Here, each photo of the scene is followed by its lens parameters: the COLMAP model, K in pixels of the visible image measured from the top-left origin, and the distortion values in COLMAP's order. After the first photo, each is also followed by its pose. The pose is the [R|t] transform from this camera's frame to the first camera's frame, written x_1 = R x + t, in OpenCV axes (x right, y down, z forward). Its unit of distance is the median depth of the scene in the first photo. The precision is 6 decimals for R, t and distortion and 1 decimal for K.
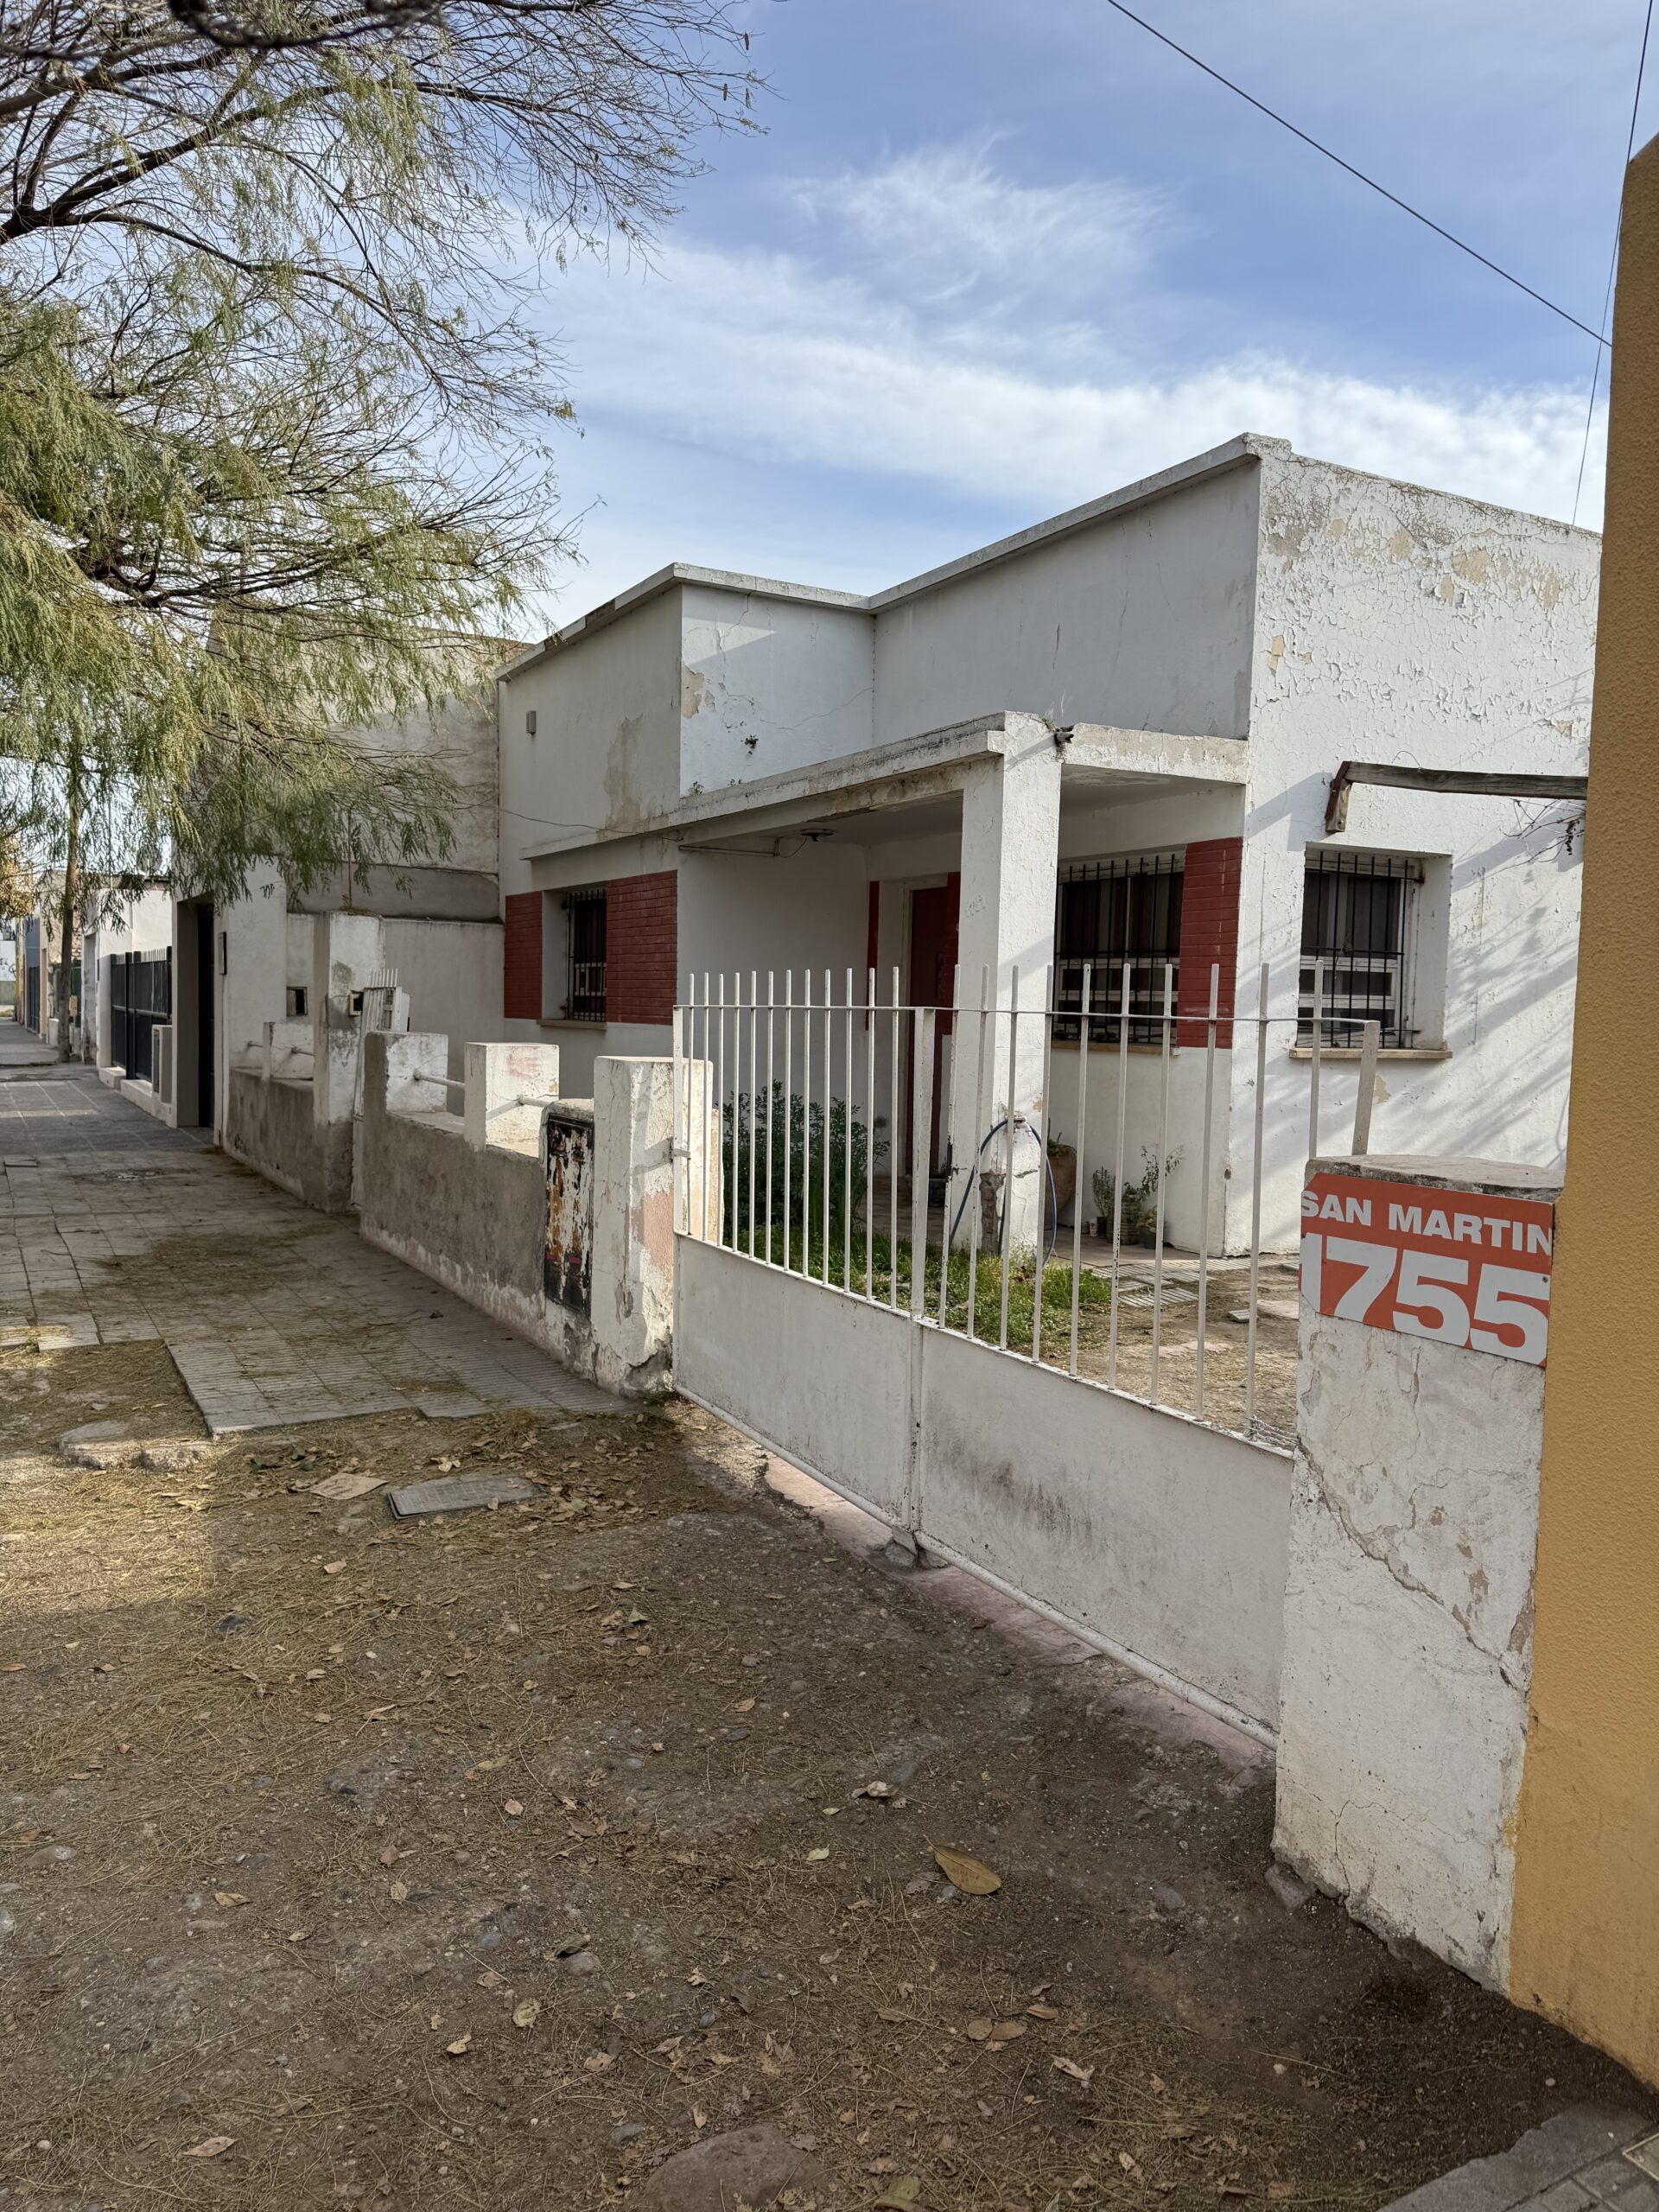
lens RADIAL K [[1554.7, 0, 837.4], [0, 1554.7, 1100.3], [0, 0, 1]] dist [0.037055, -0.037034]
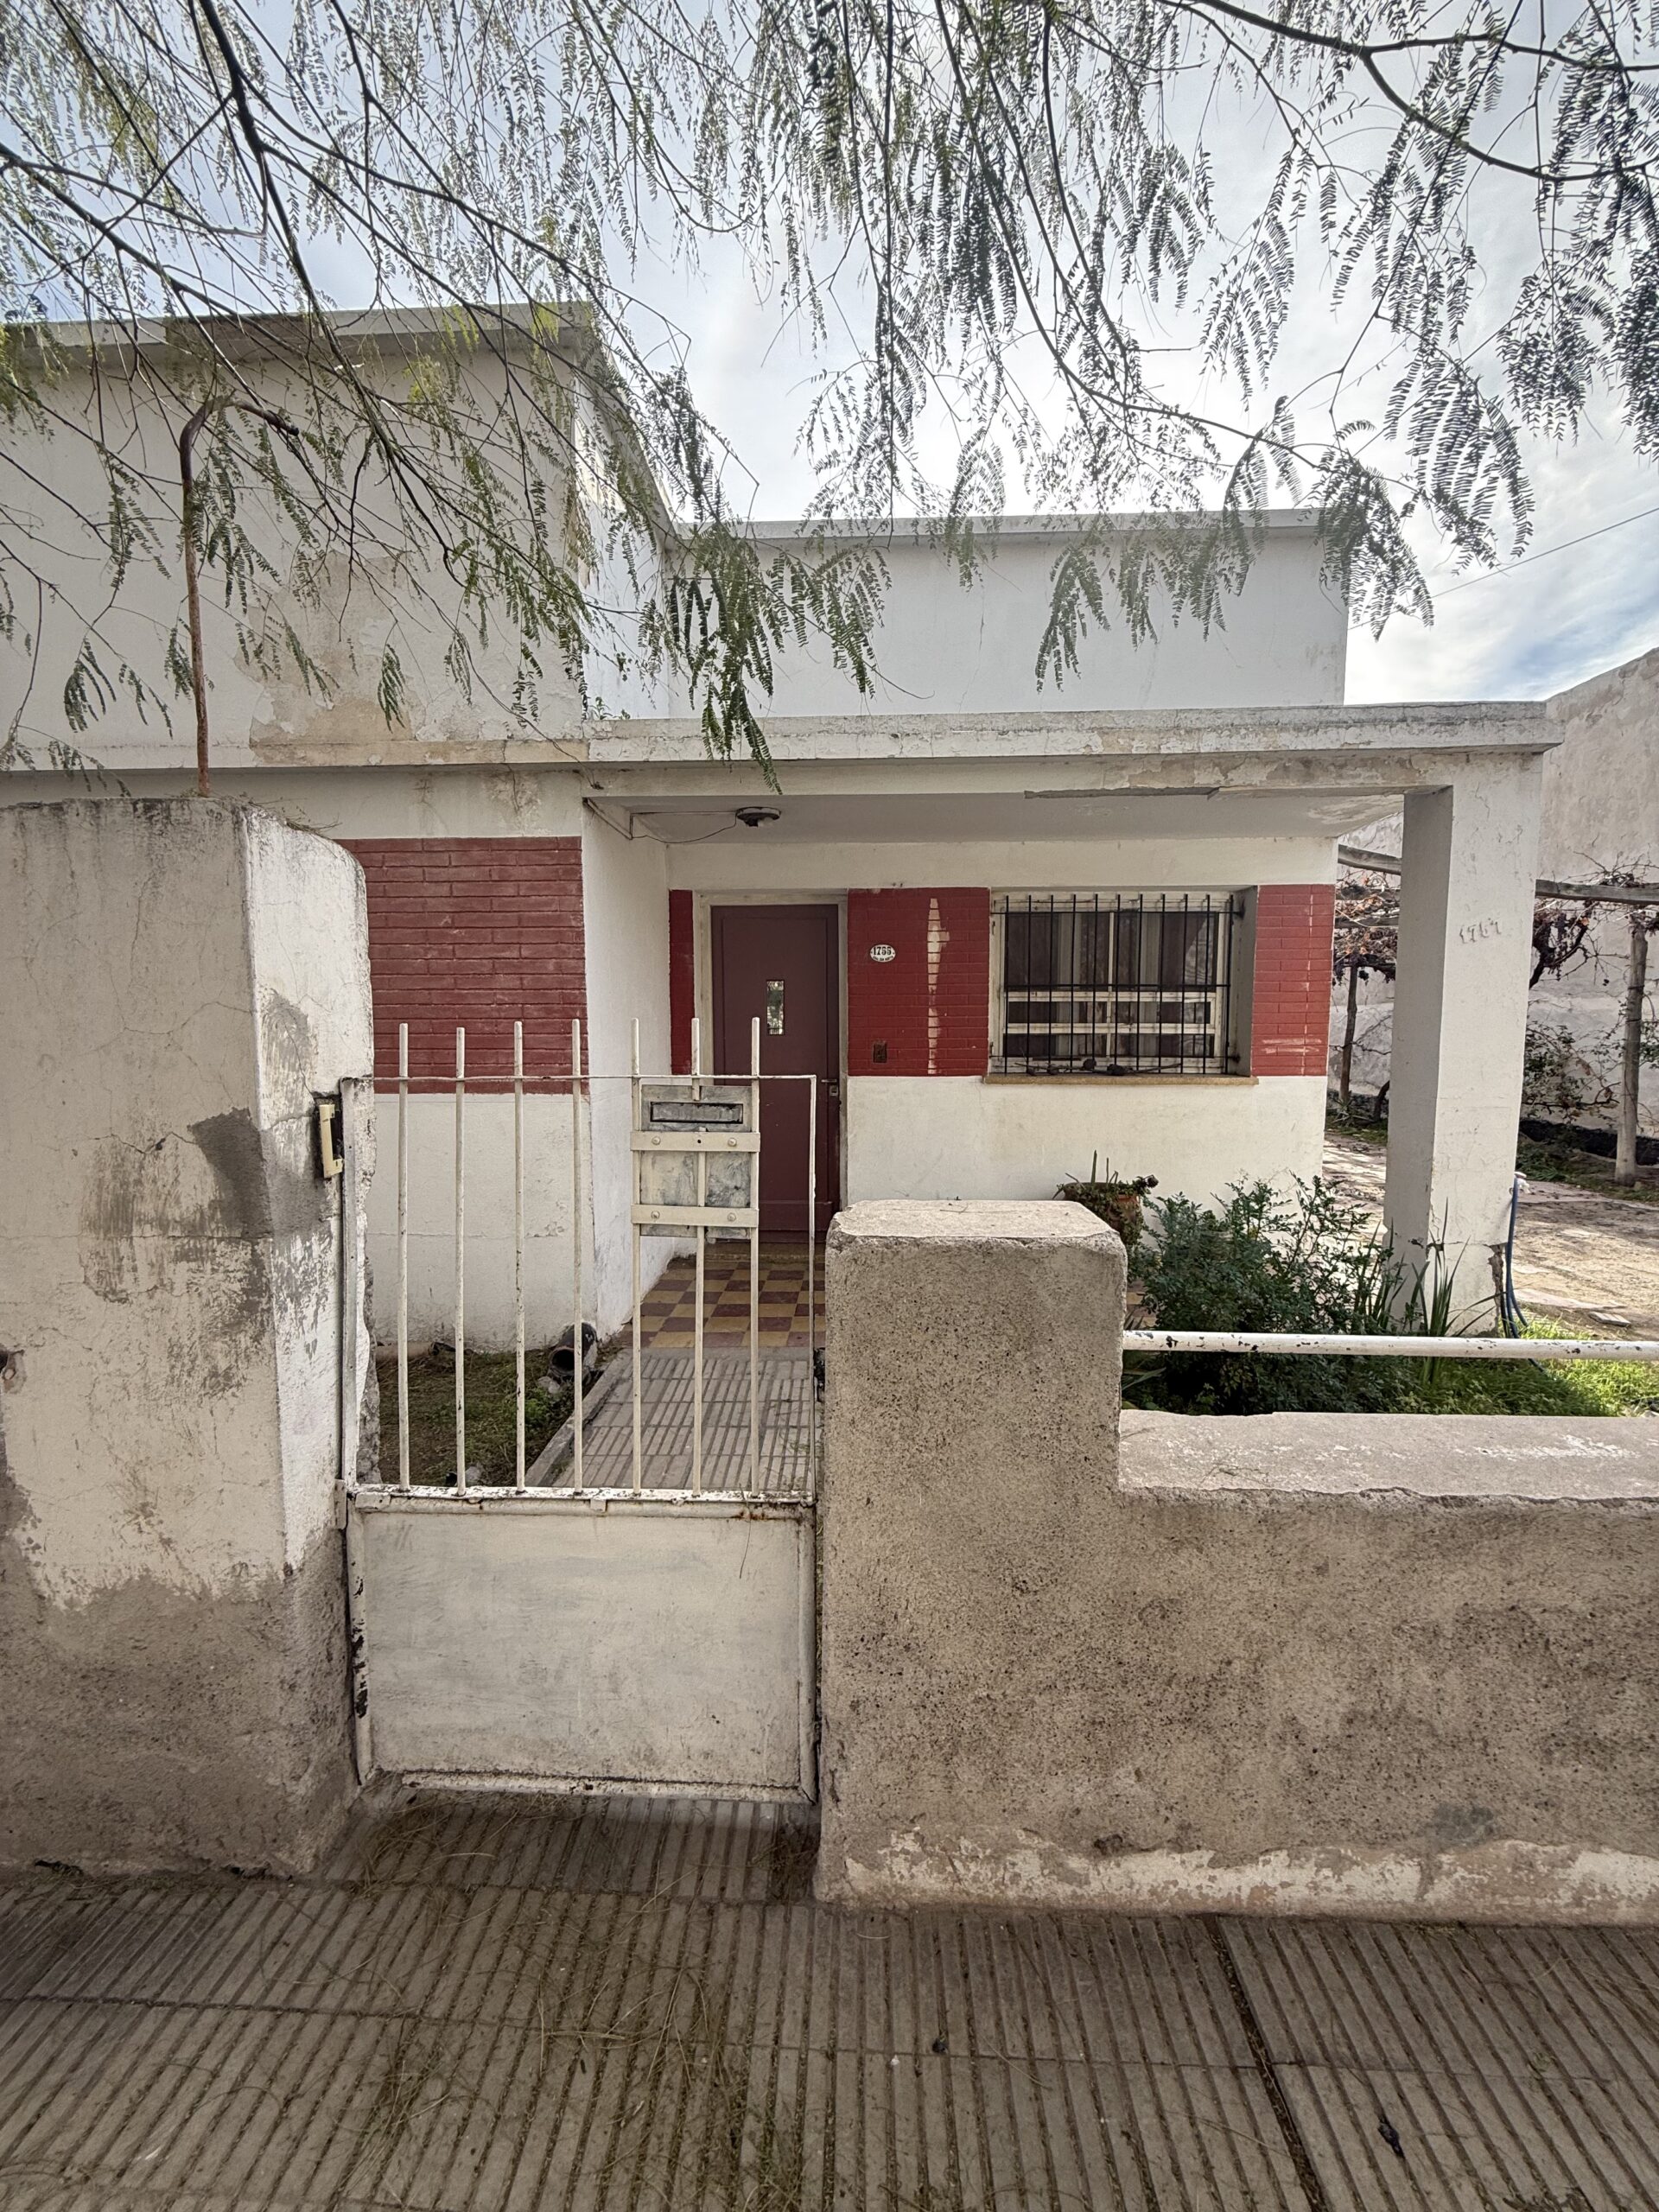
lens RADIAL K [[883.4, 0, 821.5], [0, 883.4, 1096.0], [0, 0, 1]] dist [0.000435, 0.000066]
pose [[0.537796, -0.094720, 0.837737, -0.398778], [0.059613, 0.995454, 0.074284, -0.076472], [-0.840965, 0.009990, 0.540997, 0.834221]]
